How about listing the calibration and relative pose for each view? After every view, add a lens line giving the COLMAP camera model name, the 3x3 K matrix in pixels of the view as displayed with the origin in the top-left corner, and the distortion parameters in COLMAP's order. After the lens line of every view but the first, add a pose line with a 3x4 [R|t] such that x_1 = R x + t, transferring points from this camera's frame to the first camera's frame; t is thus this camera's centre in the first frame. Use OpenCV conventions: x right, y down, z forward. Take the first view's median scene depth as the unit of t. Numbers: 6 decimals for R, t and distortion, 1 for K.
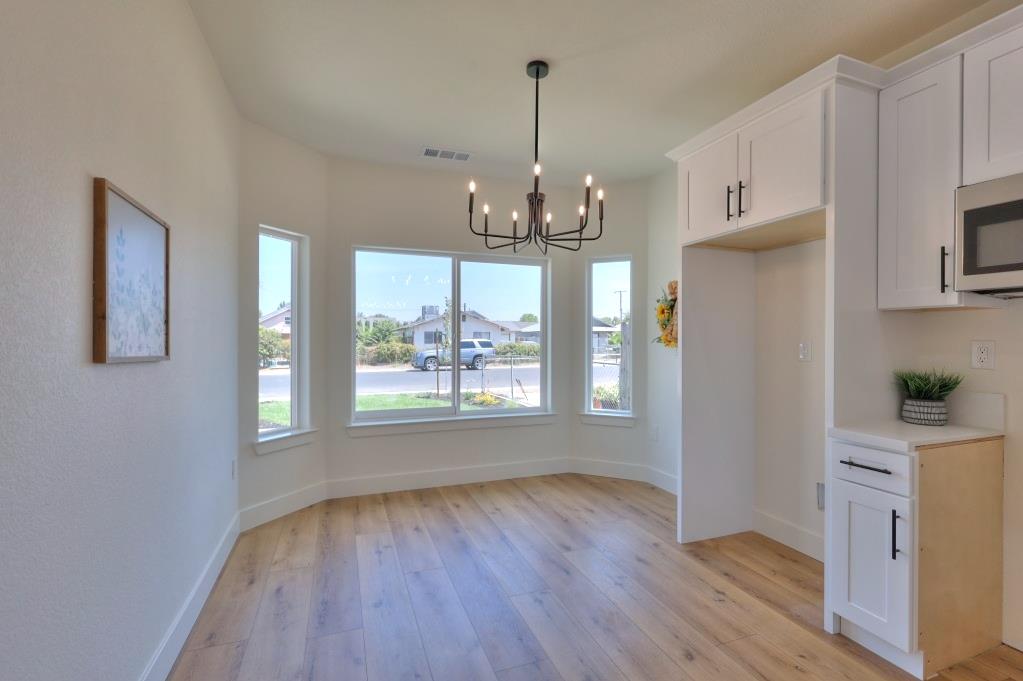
lens RADIAL K [[462.2, 0, 511.5], [0, 462.2, 340.5], [0, 0, 1]] dist [-0.000771, -0.000778]
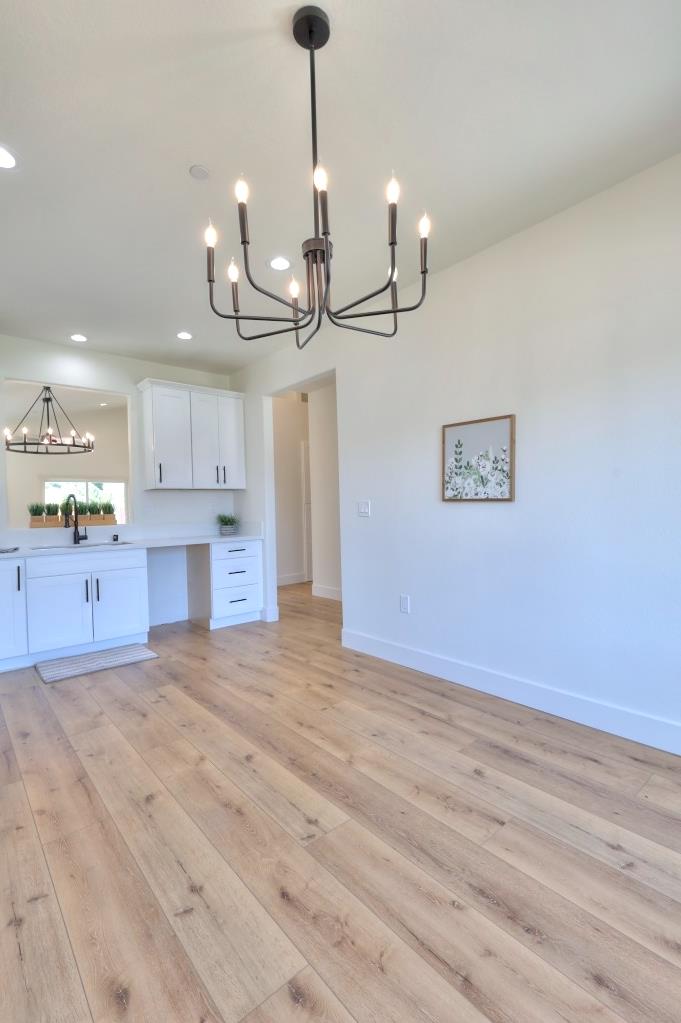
lens RADIAL K [[462.2, 0, 340.5], [0, 462.2, 511.5], [0, 0, 1]] dist [-0.000771, -0.000778]
pose [[-0.938164, 0.022661, -0.345448, 0.283834], [0.019988, 0.999736, 0.011299, 0.038603], [0.345613, 0.003695, -0.938370, 1.827739]]
